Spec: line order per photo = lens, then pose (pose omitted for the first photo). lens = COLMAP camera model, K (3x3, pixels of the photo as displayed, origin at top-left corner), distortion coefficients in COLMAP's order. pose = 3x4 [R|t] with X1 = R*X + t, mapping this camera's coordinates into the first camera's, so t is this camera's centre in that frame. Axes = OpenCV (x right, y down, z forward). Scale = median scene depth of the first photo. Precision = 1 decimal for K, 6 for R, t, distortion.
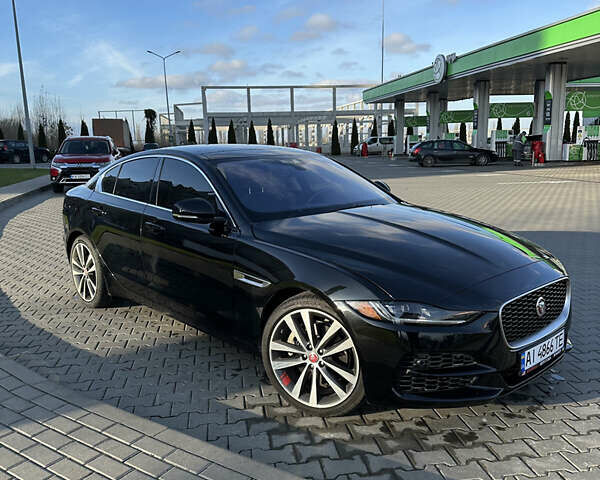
lens RADIAL K [[547.2, 0, 300.0], [0, 547.2, 240.0], [0, 0, 1]] dist [0.145989, -0.284229]
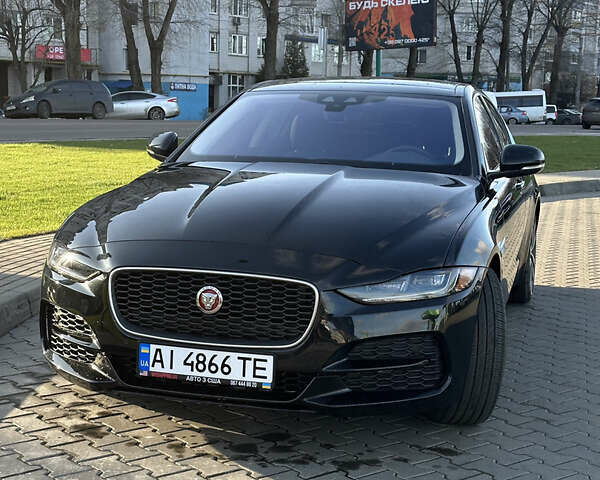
lens RADIAL K [[1099.0, 0, 300.0], [0, 1099.0, 240.0], [0, 0, 1]] dist [0.079104, 0.168169]
pose [[0.523488, 0.143071, -0.839935, 1.562690], [-0.186750, 0.981097, 0.050724, -0.042171], [0.831315, 0.130305, 0.540312, 0.329953]]
